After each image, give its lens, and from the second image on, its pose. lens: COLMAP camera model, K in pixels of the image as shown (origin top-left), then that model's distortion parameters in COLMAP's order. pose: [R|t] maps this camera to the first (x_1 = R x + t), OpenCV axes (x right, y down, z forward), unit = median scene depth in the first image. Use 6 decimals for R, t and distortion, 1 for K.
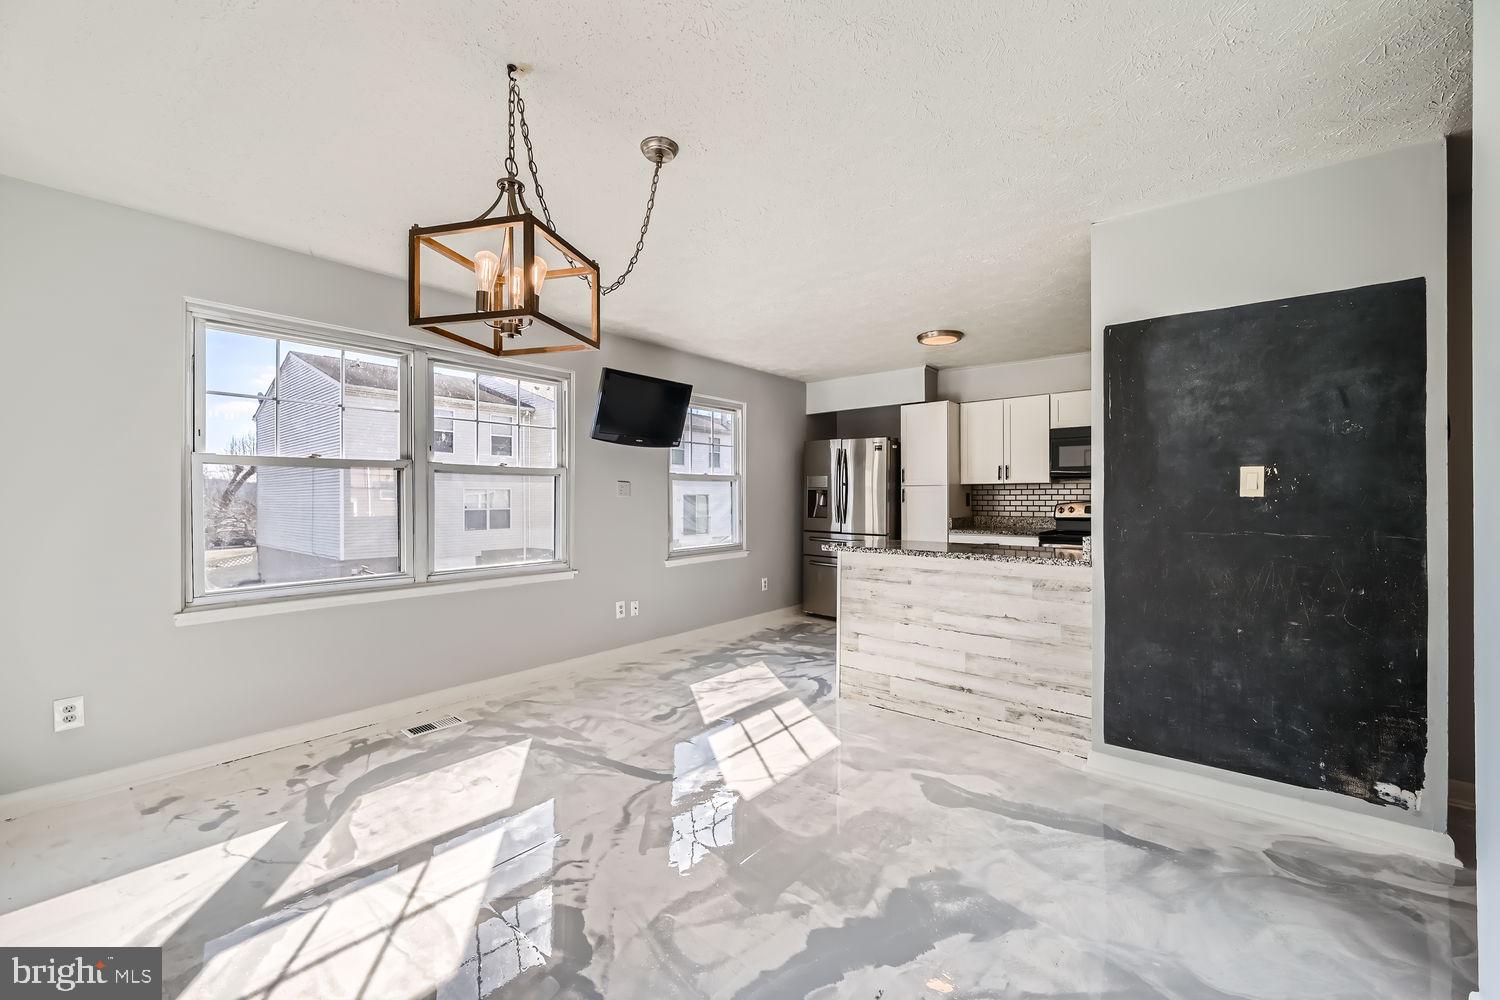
lens RADIAL K [[598.8, 0, 752.1], [0, 598.8, 498.1], [0, 0, 1]] dist [-0.000110, 0.000544]
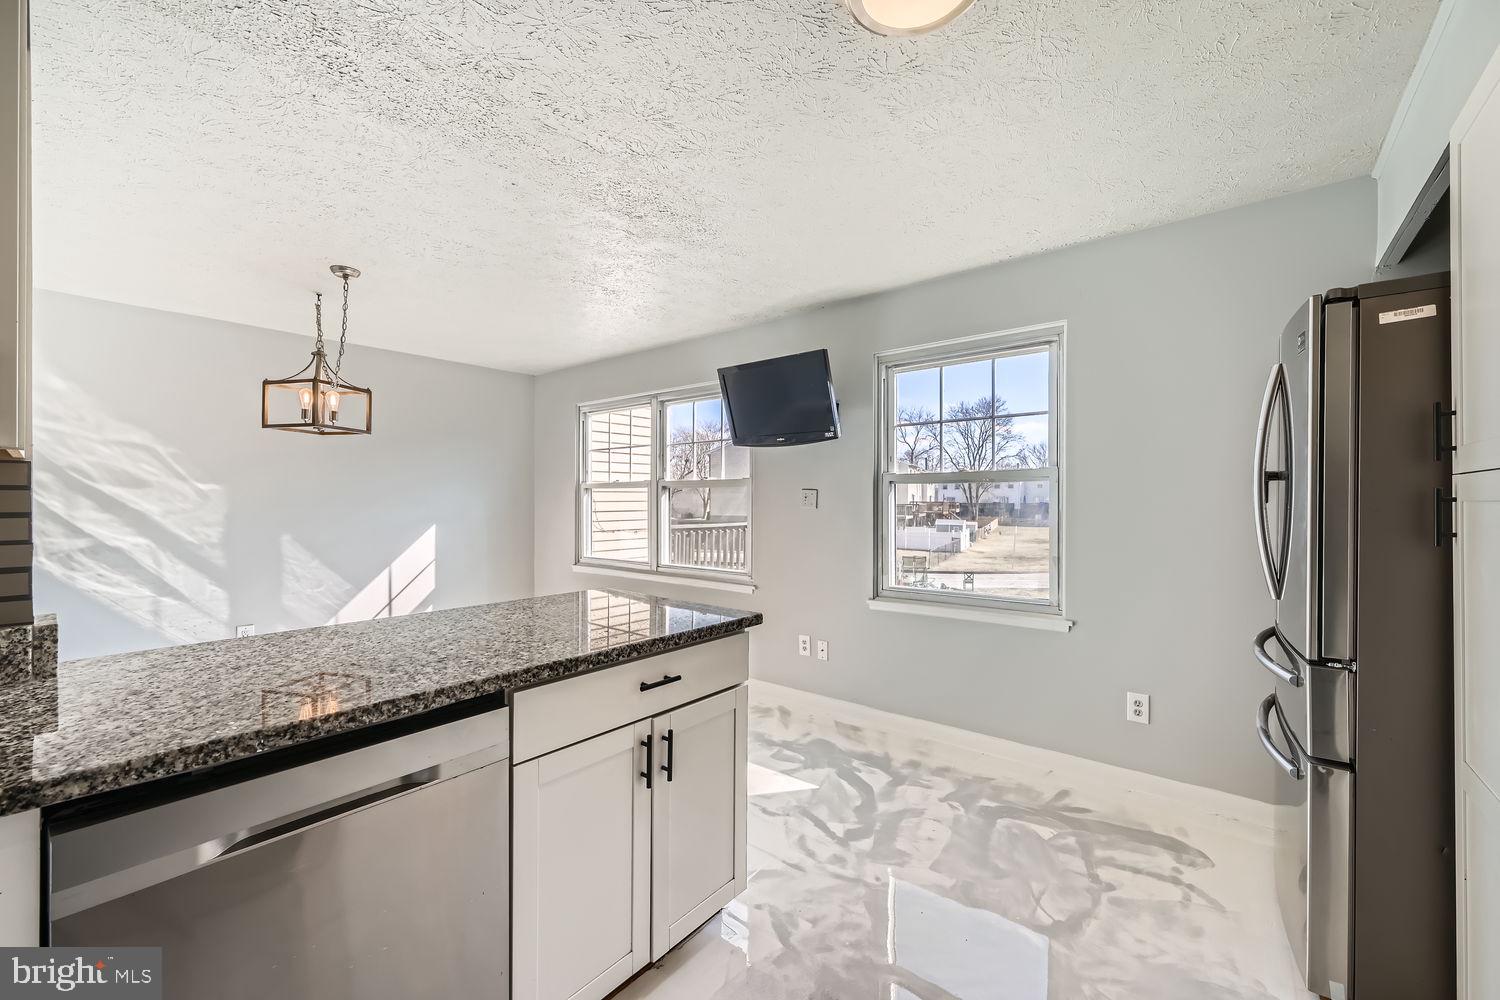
lens RADIAL K [[598.8, 0, 745.0], [0, 598.8, 499.3], [0, 0, 1]] dist [-0.000110, 0.000544]
pose [[-0.000006, -0.000418, -1.000000, 0.796480], [-0.000295, 1.000000, -0.000418, -0.017838], [1.000000, 0.000295, -0.000006, 1.212453]]
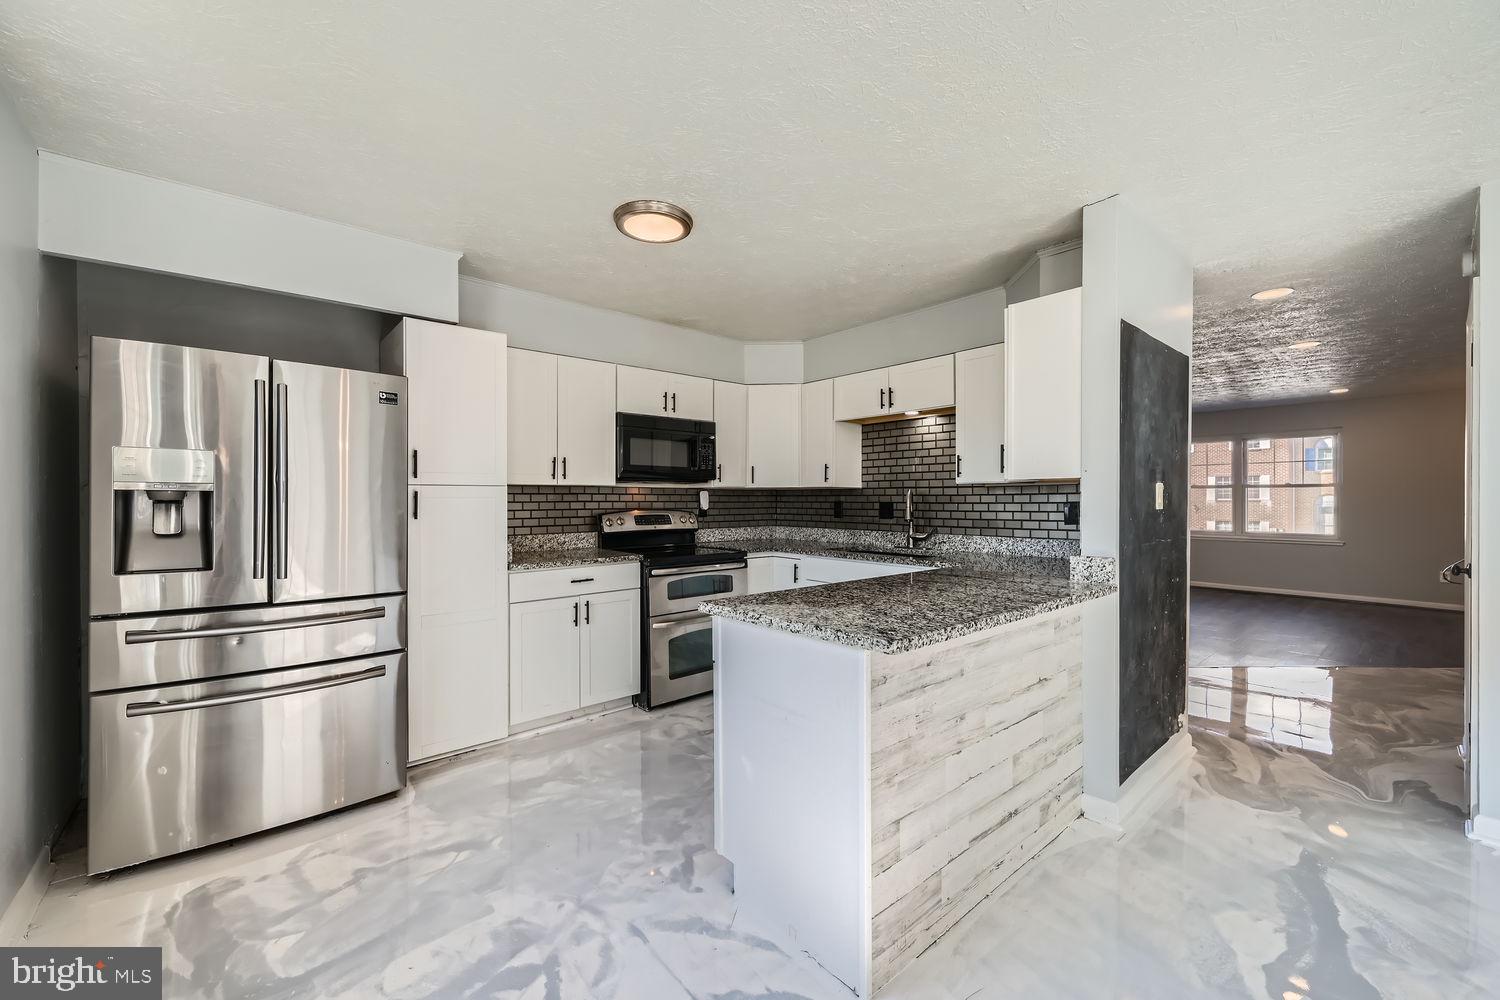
lens RADIAL K [[598.8, 0, 744.3], [0, 598.8, 504.9], [0, 0, 1]] dist [-0.000110, 0.000544]
pose [[0.175733, -0.011098, 0.984375, -0.293008], [0.001744, 0.999938, 0.010962, -0.014489], [-0.984436, -0.000209, 0.175742, 1.083837]]
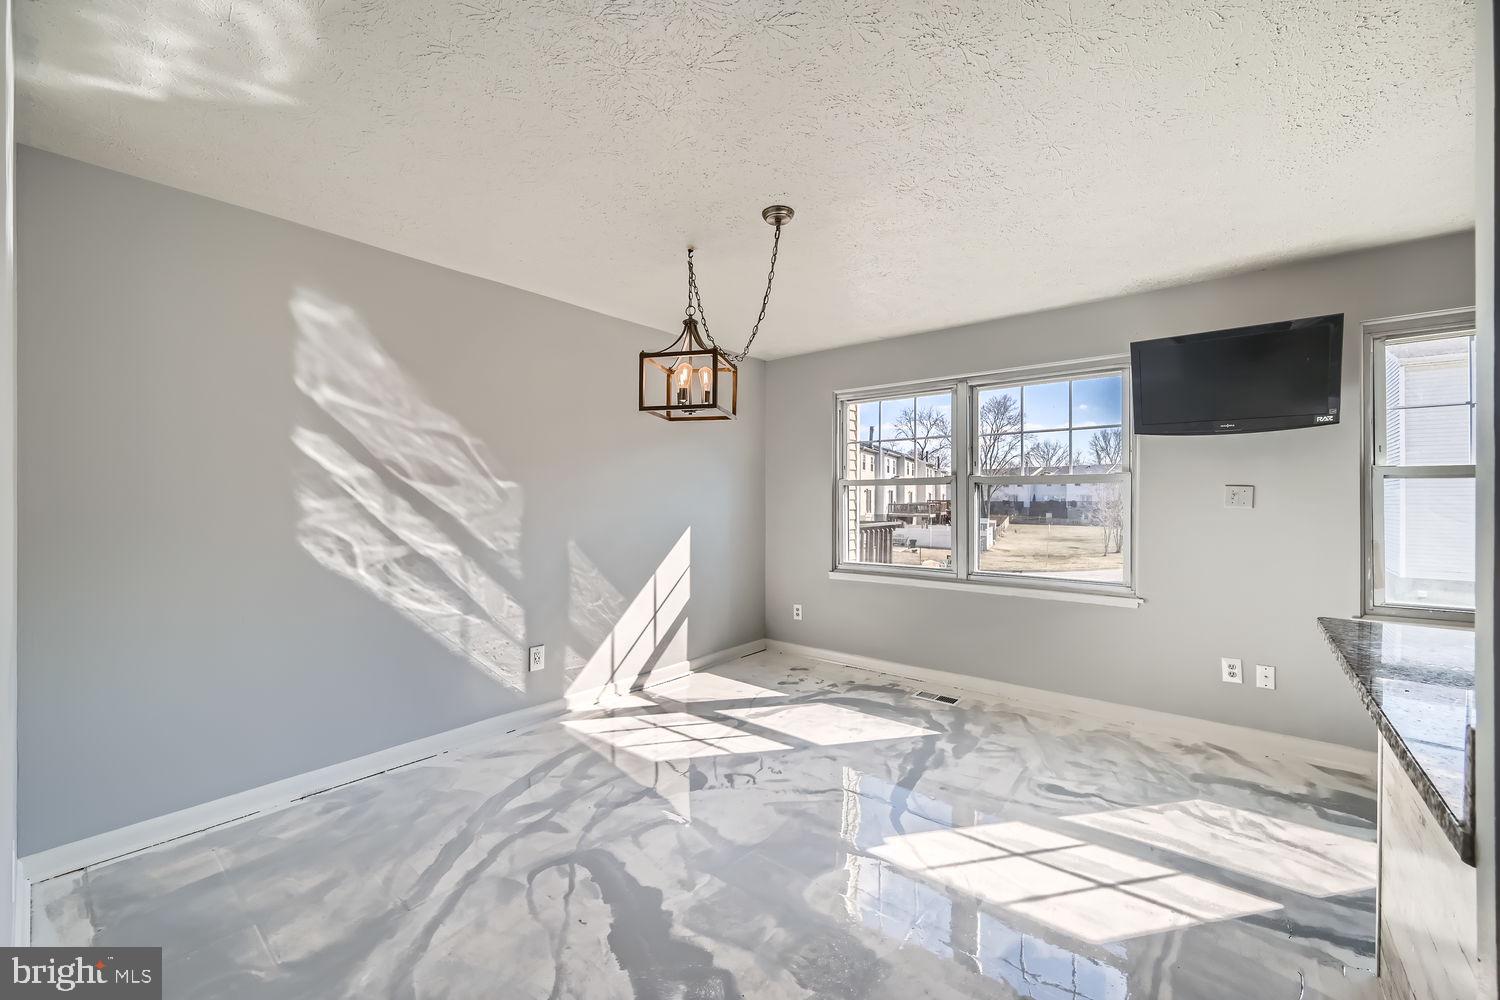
lens RADIAL K [[598.8, 0, 746.3], [0, 598.8, 501.6], [0, 0, 1]] dist [-0.000110, 0.000544]
pose [[0.000633, 0.005383, -0.999985, 0.624137], [0.002070, 0.999983, 0.005384, -0.018444], [0.999998, -0.002074, 0.000622, 0.579271]]
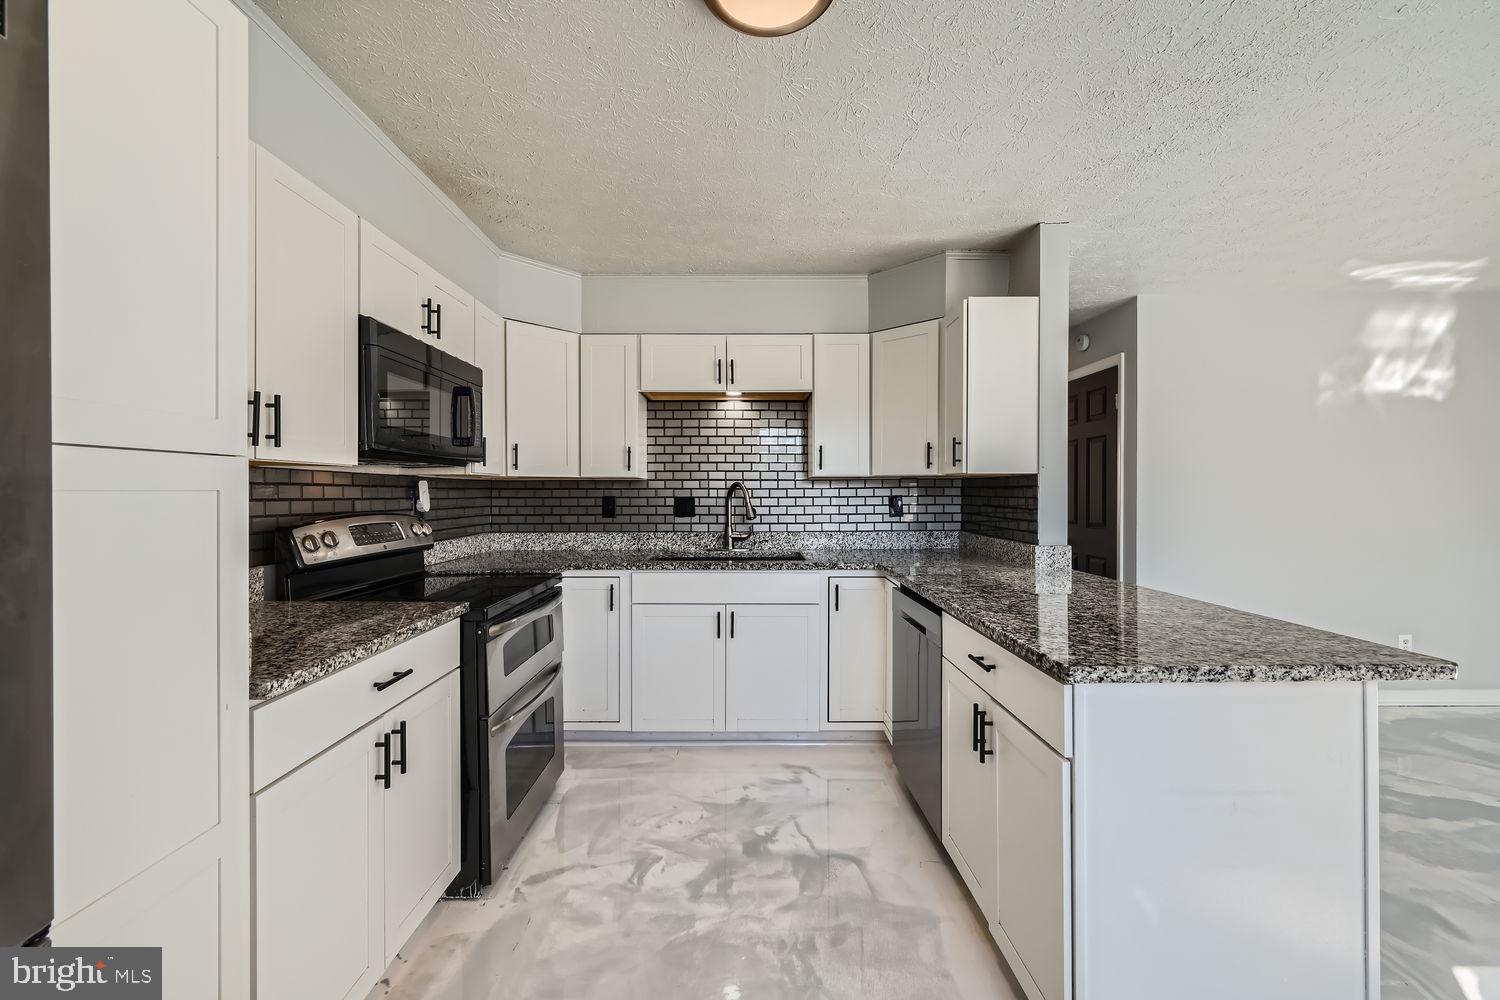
lens RADIAL K [[598.8, 0, 745.1], [0, 598.8, 498.5], [0, 0, 1]] dist [-0.000110, 0.000544]
pose [[-0.639073, -0.008565, 0.769098, 0.121790], [0.002132, 0.999914, 0.012907, -0.016445], [-0.769143, 0.009889, -0.639000, 1.588142]]
